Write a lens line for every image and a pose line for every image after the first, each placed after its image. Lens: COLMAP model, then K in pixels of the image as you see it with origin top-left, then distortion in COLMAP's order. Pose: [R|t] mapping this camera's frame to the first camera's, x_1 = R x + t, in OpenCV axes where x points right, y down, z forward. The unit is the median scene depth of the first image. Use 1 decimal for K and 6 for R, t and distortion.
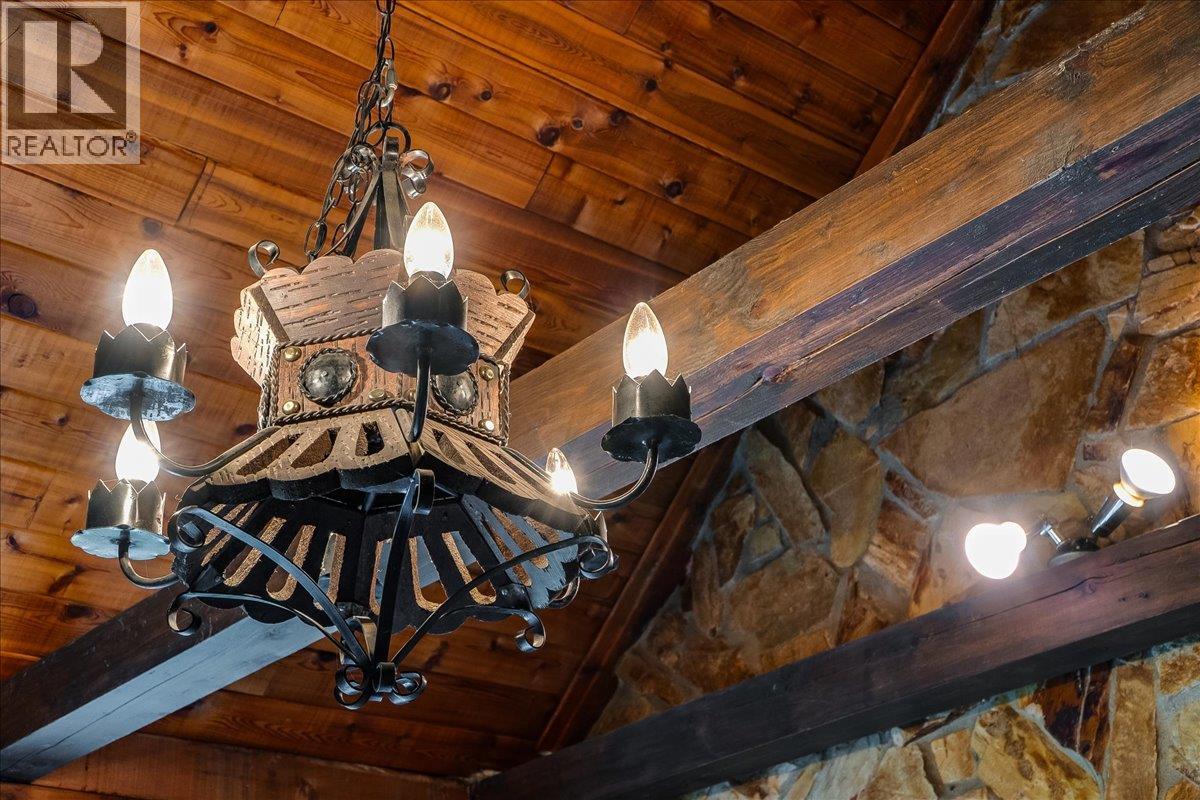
lens RADIAL K [[1878.8, 0, 600.0], [0, 1878.8, 400.0], [0, 0, 1]] dist [0.161980, 0.003844]
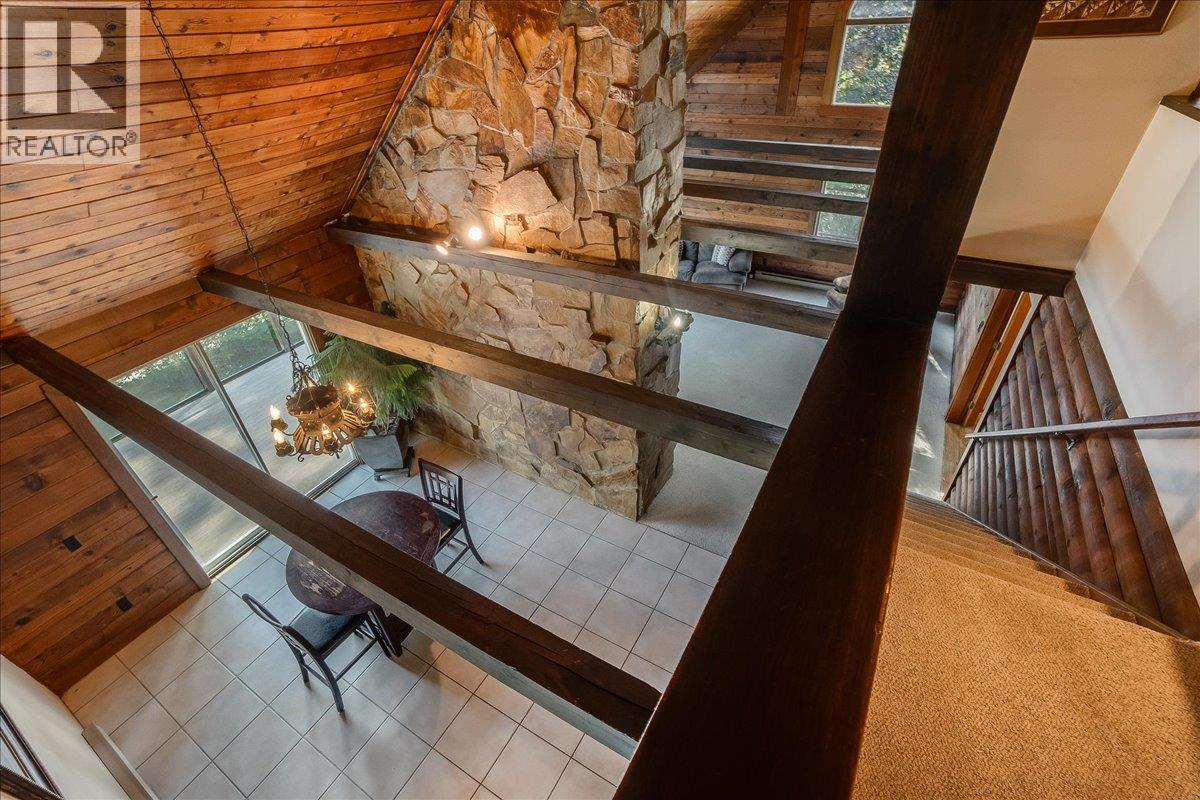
lens RADIAL K [[529.2, 0, 592.4], [0, 529.2, 396.5], [0, 0, 1]] dist [-0.066367, 0.024552]
pose [[0.947022, -0.190533, 0.258547, 0.154884], [-0.132607, 0.501226, 0.855095, -0.834010], [-0.292514, -0.844079, 0.449406, 0.052021]]
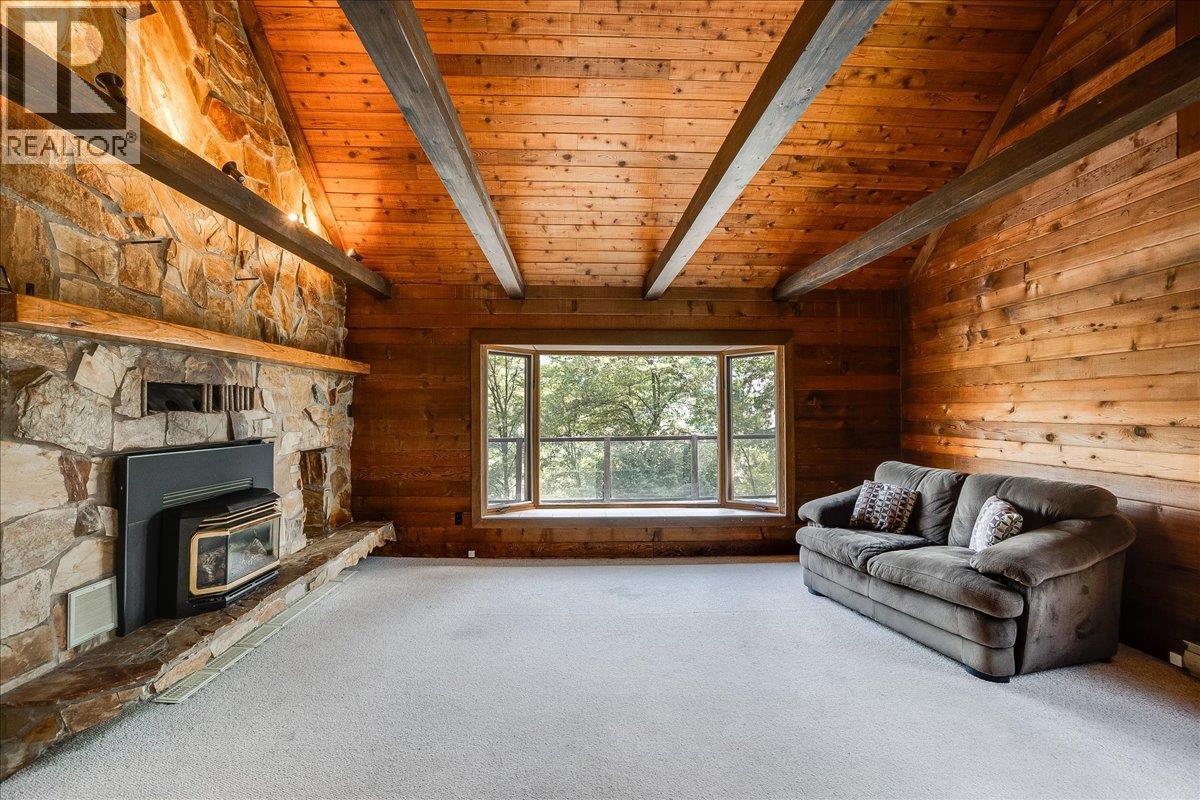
lens RADIAL K [[529.2, 0, 592.4], [0, 529.2, 396.5], [0, 0, 1]] dist [-0.066367, 0.024552]
pose [[0.778803, 0.024222, -0.626801, 1.618492], [0.248806, 0.905357, 0.344129, 0.289337], [0.575814, -0.423960, 0.699068, 0.721348]]
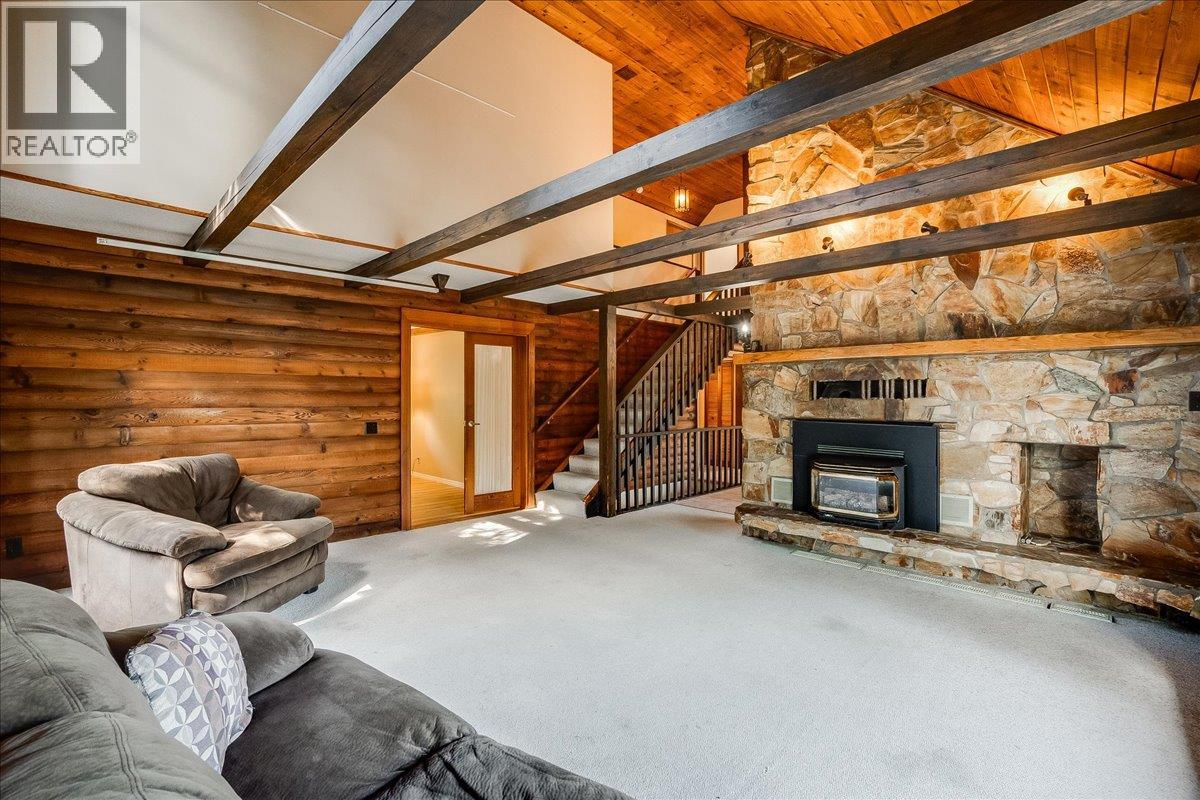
lens RADIAL K [[539.7, 0, 581.5], [0, 539.7, 403.4], [0, 0, 1]] dist [-0.058303, 0.020006]
pose [[-0.997285, 0.035981, -0.064250, 1.350430], [0.060004, 0.902842, -0.425764, 0.996903], [0.042688, -0.428463, -0.902550, 2.132828]]
